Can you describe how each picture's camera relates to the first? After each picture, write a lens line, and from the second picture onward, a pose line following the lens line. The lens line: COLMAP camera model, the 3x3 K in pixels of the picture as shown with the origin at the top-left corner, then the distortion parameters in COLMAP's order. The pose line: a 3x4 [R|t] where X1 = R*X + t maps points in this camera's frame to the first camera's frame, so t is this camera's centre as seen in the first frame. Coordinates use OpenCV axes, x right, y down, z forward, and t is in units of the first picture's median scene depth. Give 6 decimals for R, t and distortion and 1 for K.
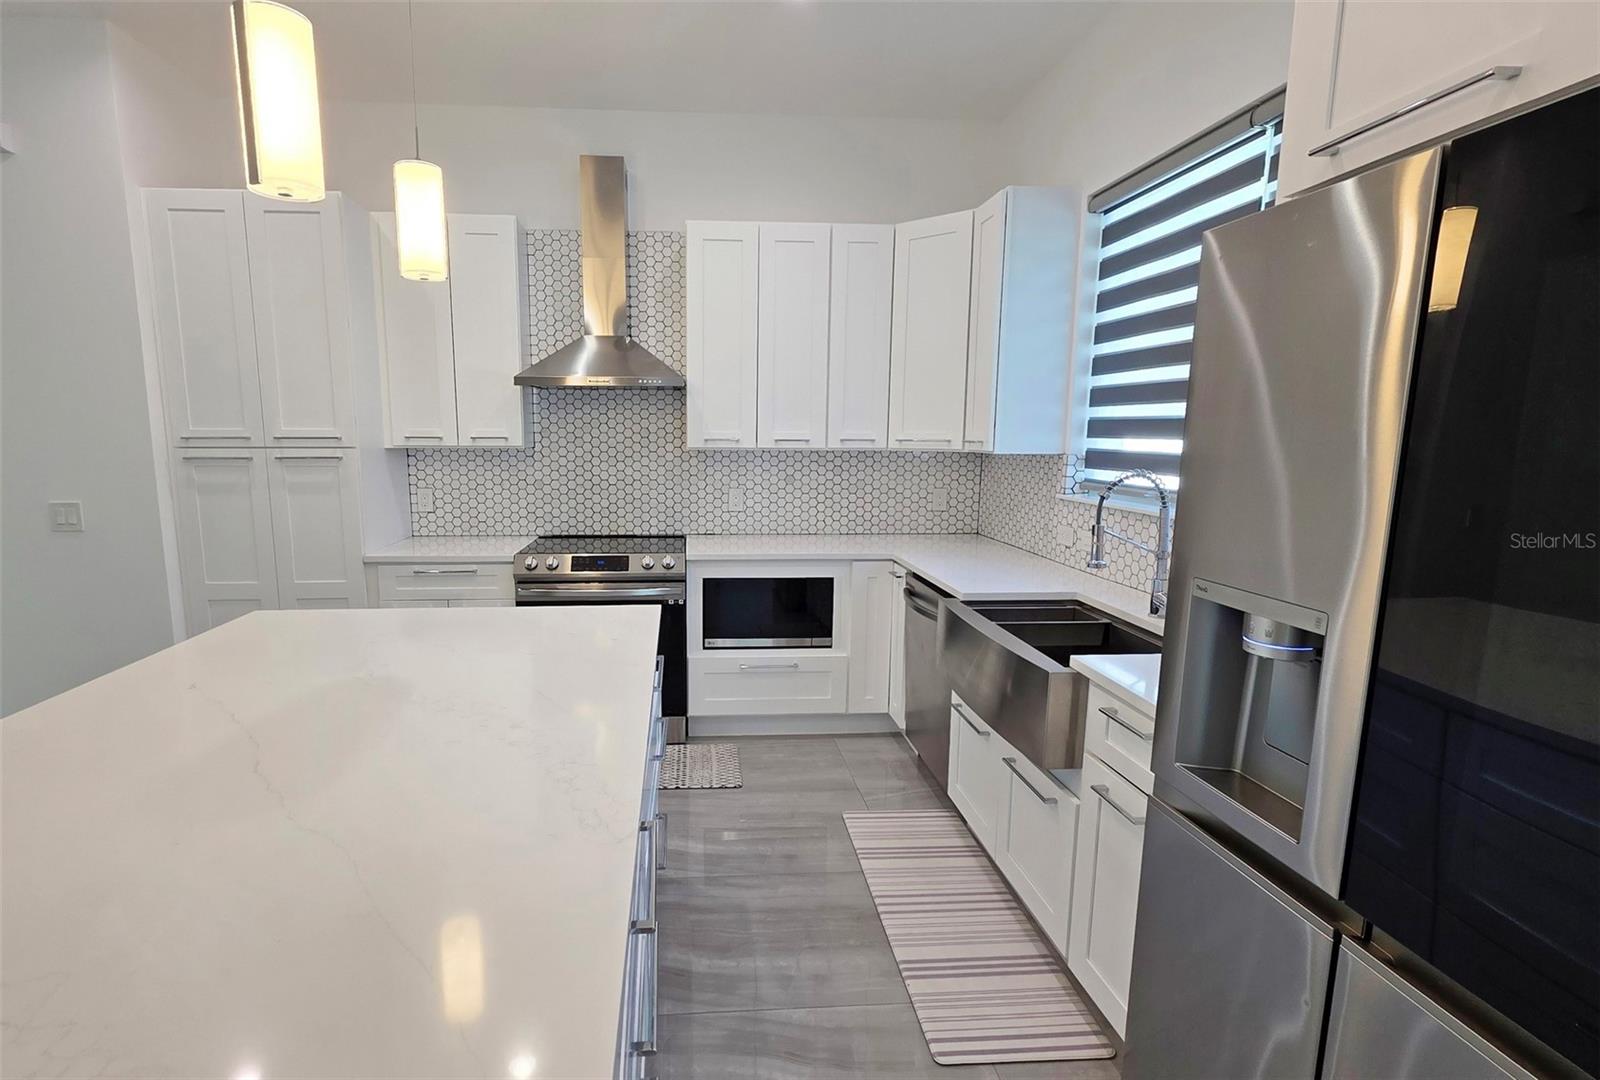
lens RADIAL K [[770.4, 0, 733.1], [0, 770.4, 546.1], [0, 0, 1]] dist [0.000526, -0.000136]
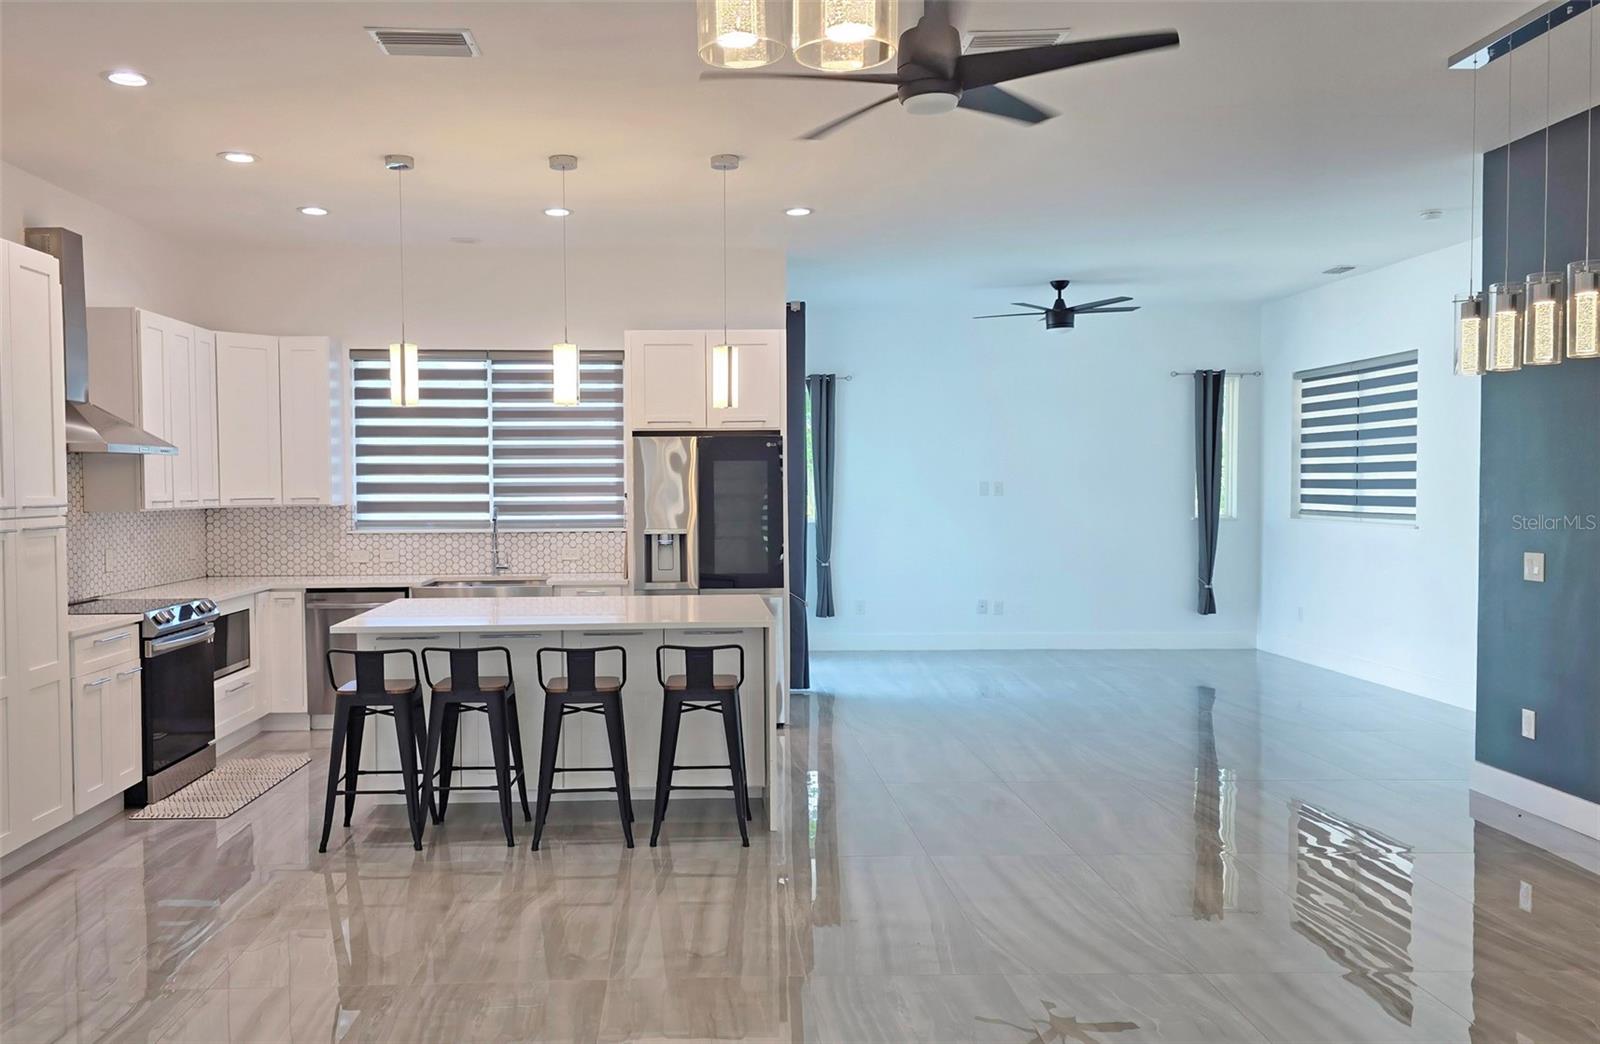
lens RADIAL K [[1233.1, 0, 723.0], [0, 1233.1, 522.9], [0, 0, 1]] dist [0.086249, -0.112144]
pose [[0.041957, -0.035820, 0.998477, -1.658647], [0.155556, 0.987405, 0.028886, -0.031194], [-0.986936, 0.154107, 0.047001, 0.110290]]
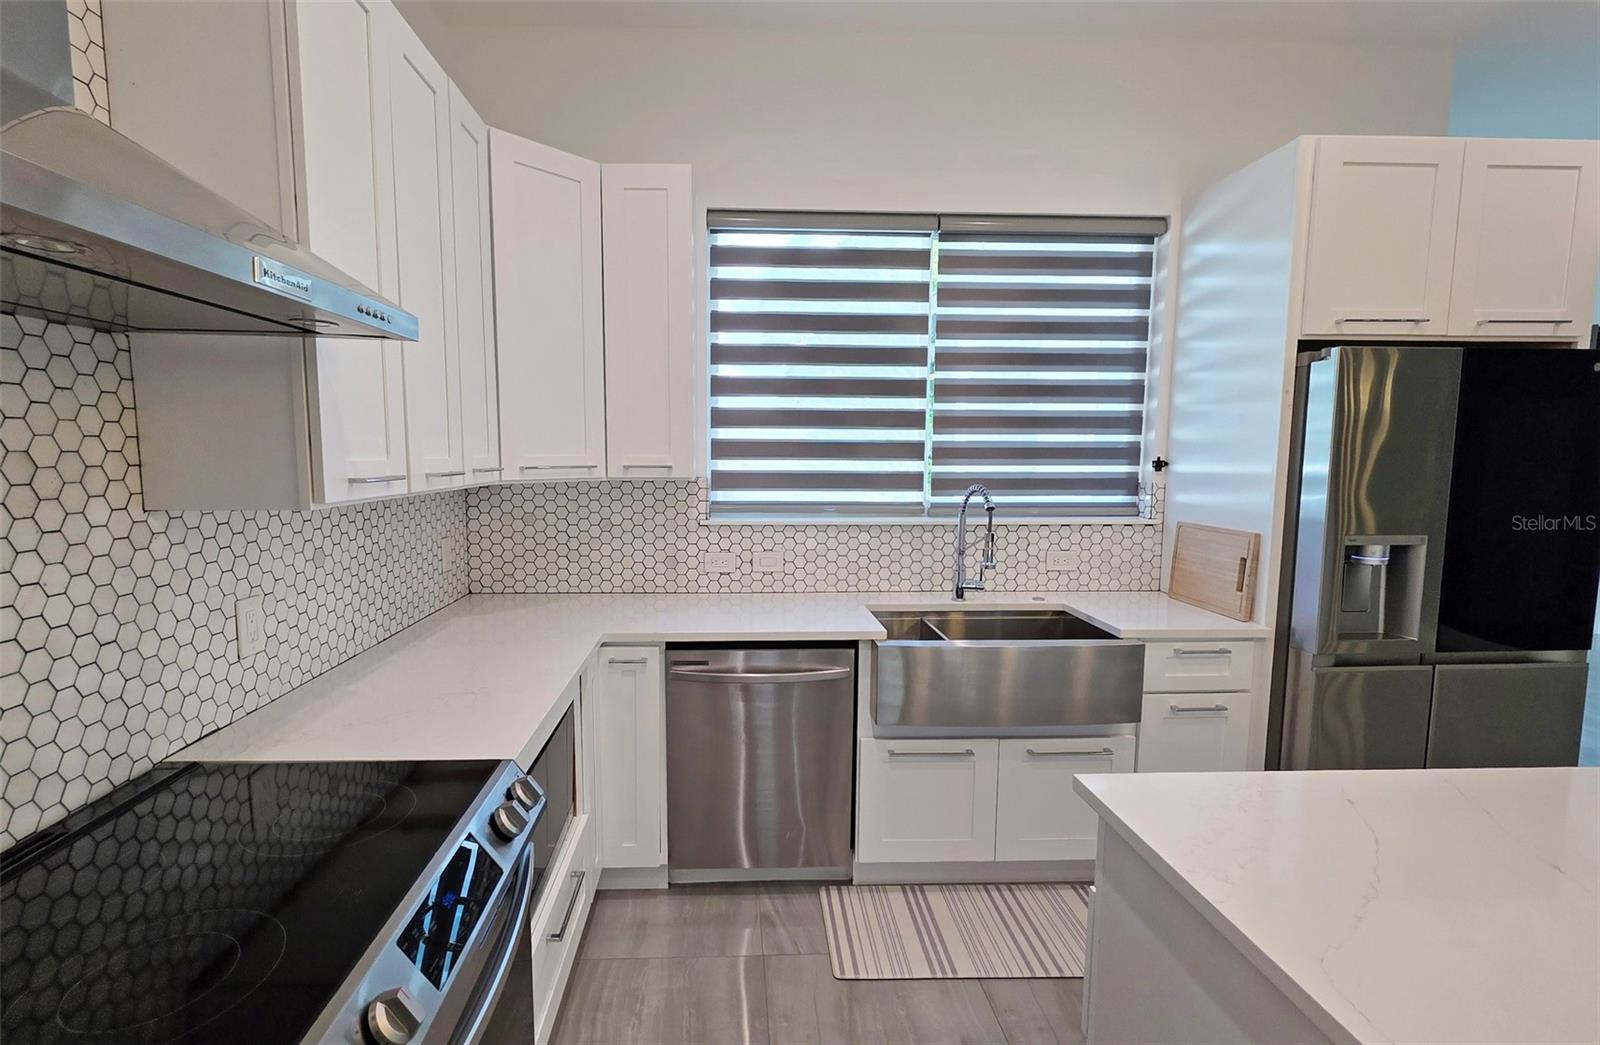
lens RADIAL K [[740.1, 0, 754.5], [0, 740.1, 528.0], [0, 0, 1]] dist [0.000283, -0.000127]
pose [[0.030712, -0.108682, 0.993602, -0.376457], [0.146286, 0.983856, 0.103094, -0.114723], [-0.988765, 0.142184, 0.046115, 0.729446]]
